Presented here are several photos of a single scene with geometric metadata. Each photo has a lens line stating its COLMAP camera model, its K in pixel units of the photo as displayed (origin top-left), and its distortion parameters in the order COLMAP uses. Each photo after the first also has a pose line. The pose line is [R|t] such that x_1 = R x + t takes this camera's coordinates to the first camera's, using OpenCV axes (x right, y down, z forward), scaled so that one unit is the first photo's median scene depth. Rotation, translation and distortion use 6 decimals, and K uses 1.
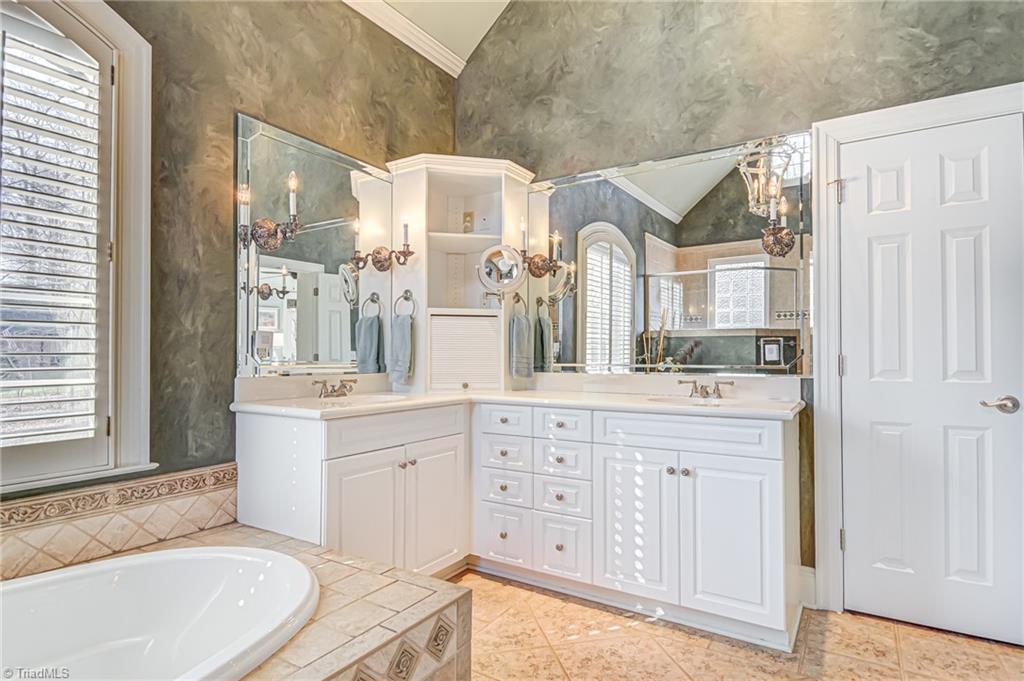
lens RADIAL K [[535.1, 0, 510.1], [0, 535.1, 351.8], [0, 0, 1]] dist [0.002348, 0.000478]
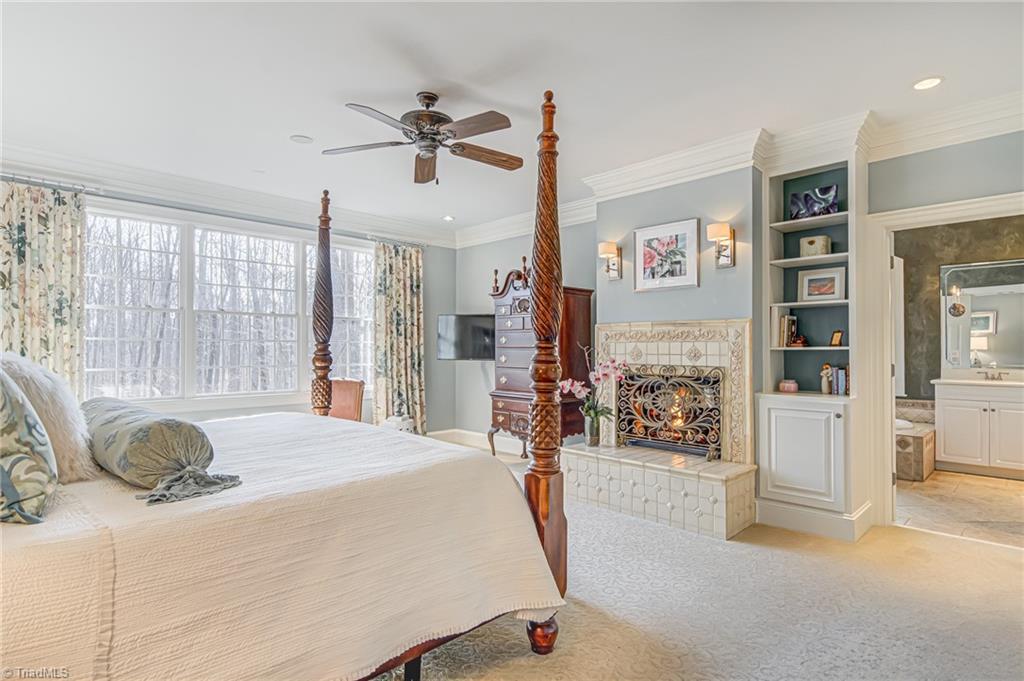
lens RADIAL K [[536.1, 0, 515.9], [0, 536.1, 342.2], [0, 0, 1]] dist [0.013685, -0.015873]
pose [[-0.215760, -0.014743, -0.976335, 2.604715], [0.005542, 0.999851, -0.016323, -0.050951], [0.976431, -0.008932, -0.215646, -0.470961]]
